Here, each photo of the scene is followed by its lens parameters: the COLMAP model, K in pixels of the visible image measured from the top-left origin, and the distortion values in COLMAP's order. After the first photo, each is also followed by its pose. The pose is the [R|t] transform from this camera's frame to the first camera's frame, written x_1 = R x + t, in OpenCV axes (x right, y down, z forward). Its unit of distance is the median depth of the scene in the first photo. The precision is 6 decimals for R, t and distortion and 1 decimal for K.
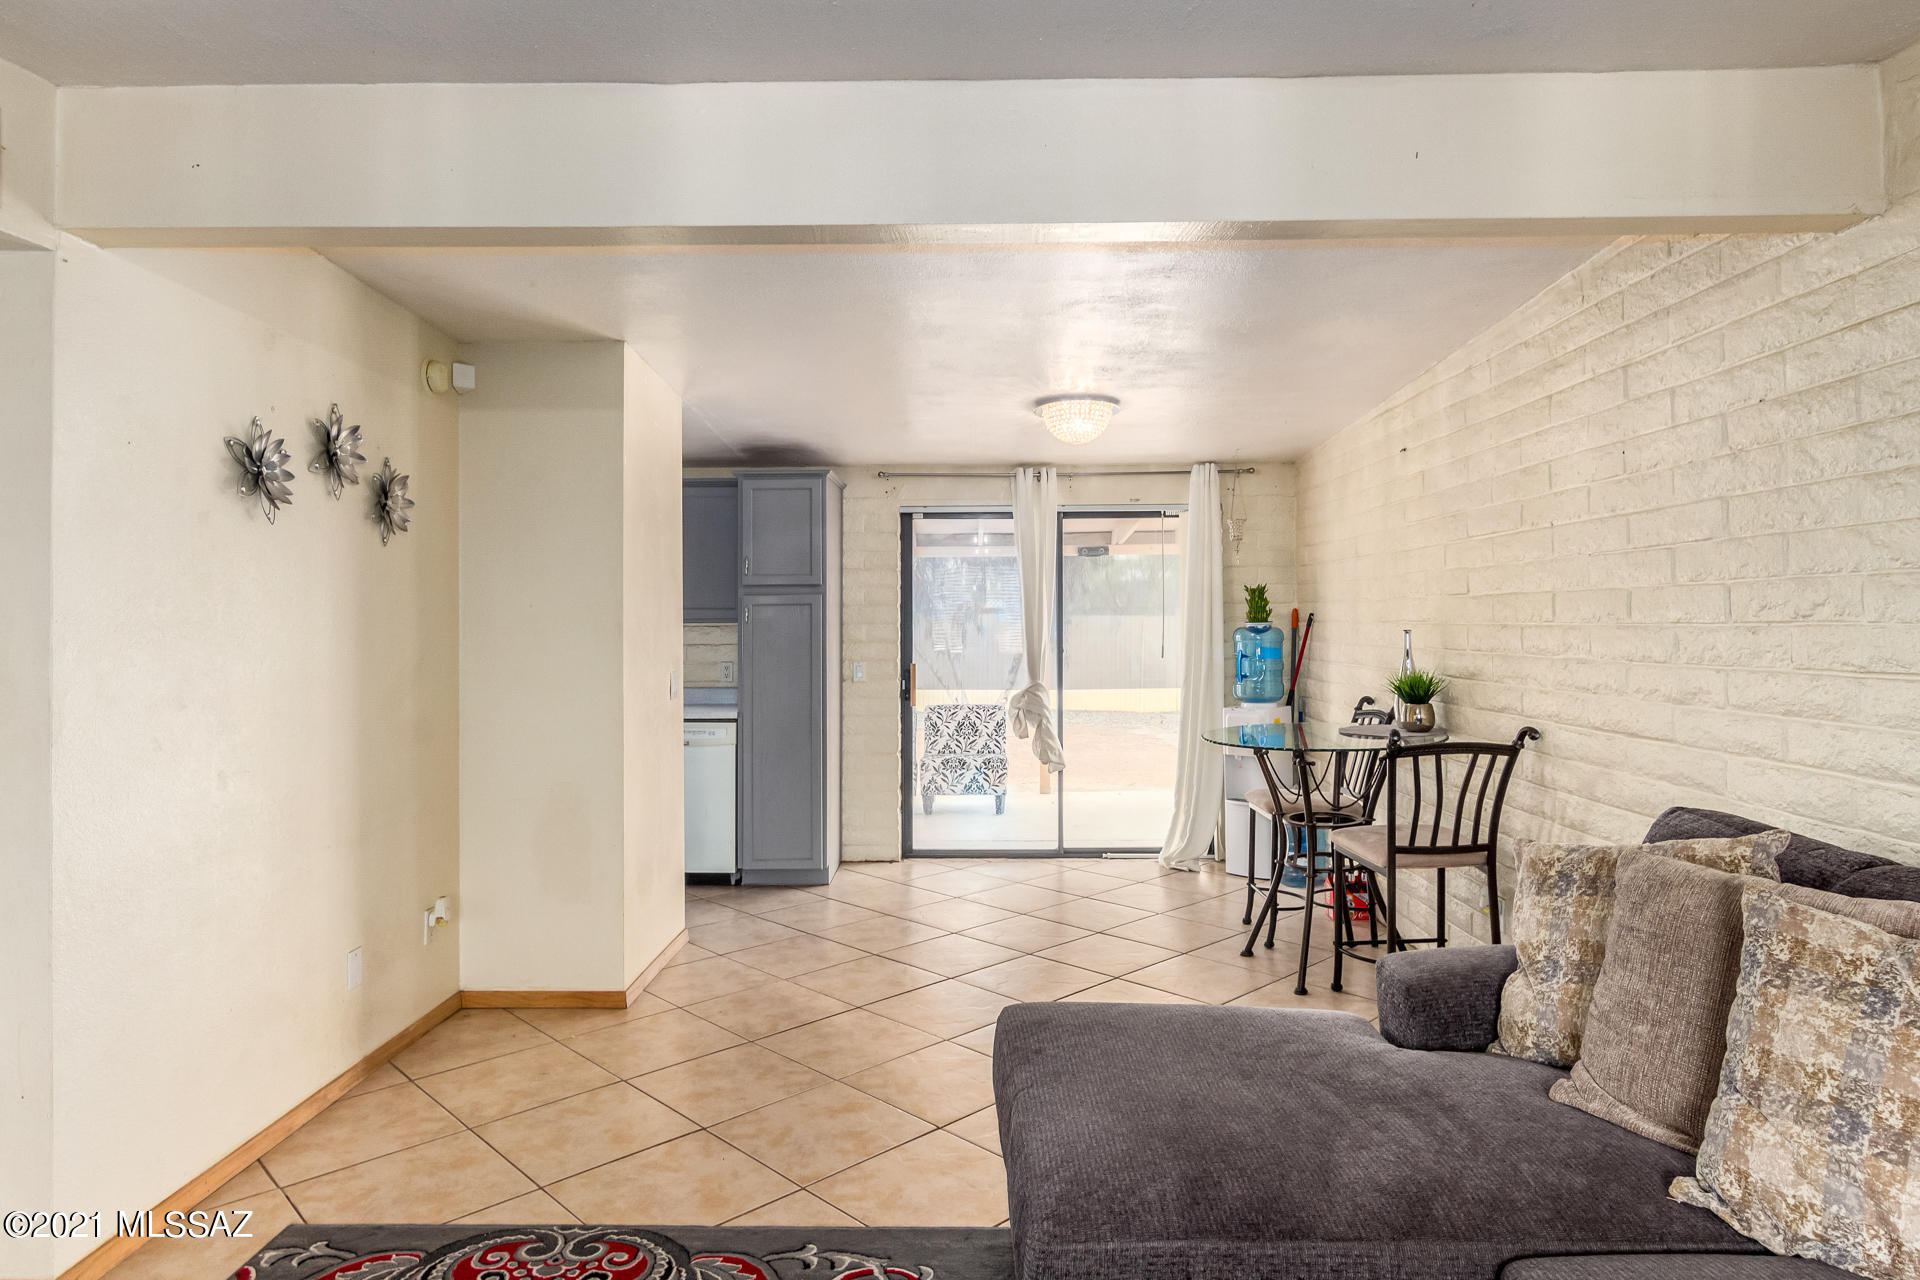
lens RADIAL K [[1130.4, 0, 962.3], [0, 1130.4, 611.0], [0, 0, 1]] dist [0.002052, -0.002696]
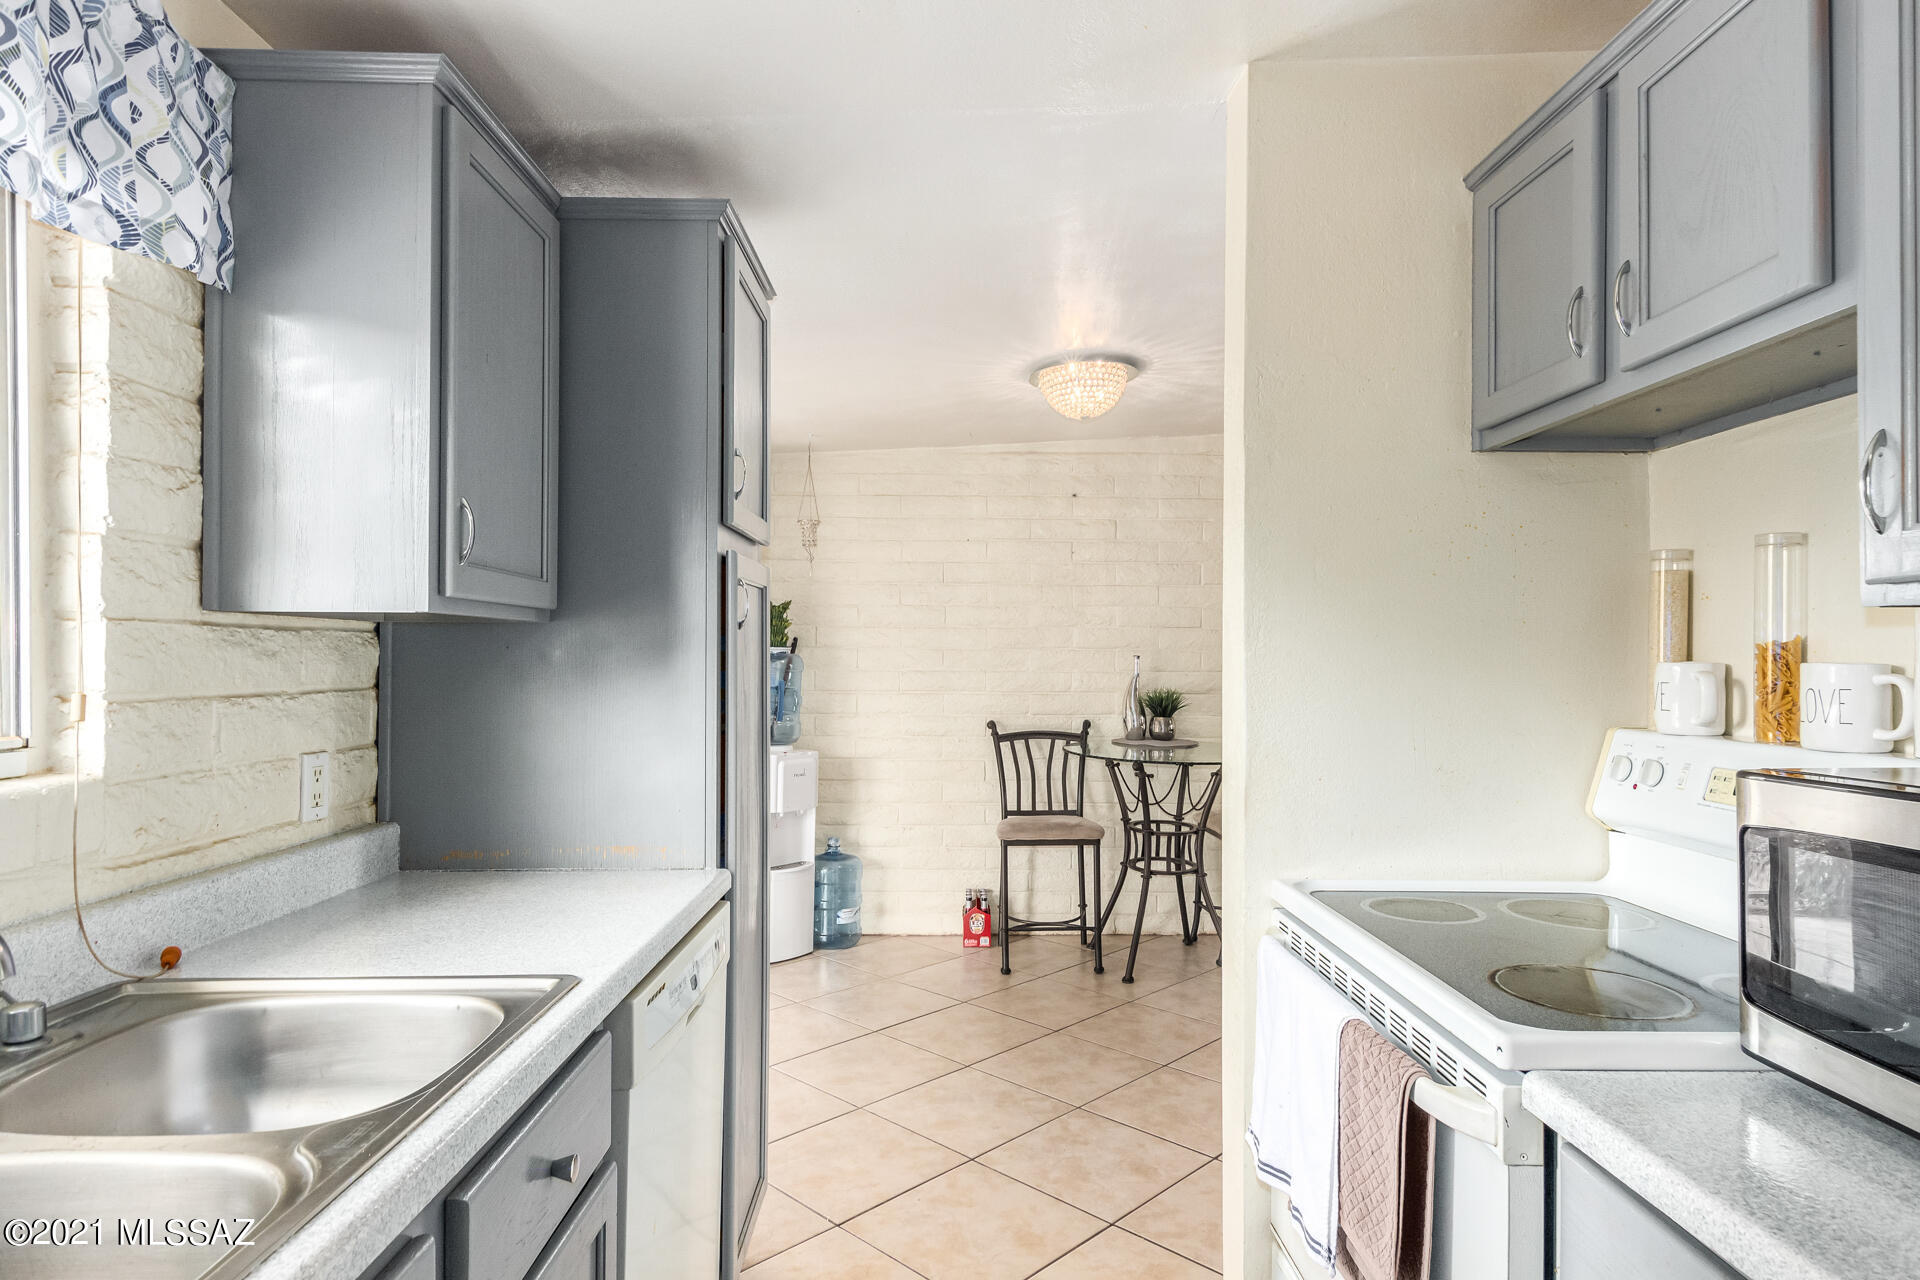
lens RADIAL K [[1088.0, 0, 965.7], [0, 1088.0, 643.9], [0, 0, 1]] dist [0.011103, -0.000076]
pose [[-0.030529, 0.015206, 0.999418, -0.801175], [-0.014057, 0.999779, -0.015641, 0.027417], [-0.999435, -0.014527, -0.030308, 1.337347]]
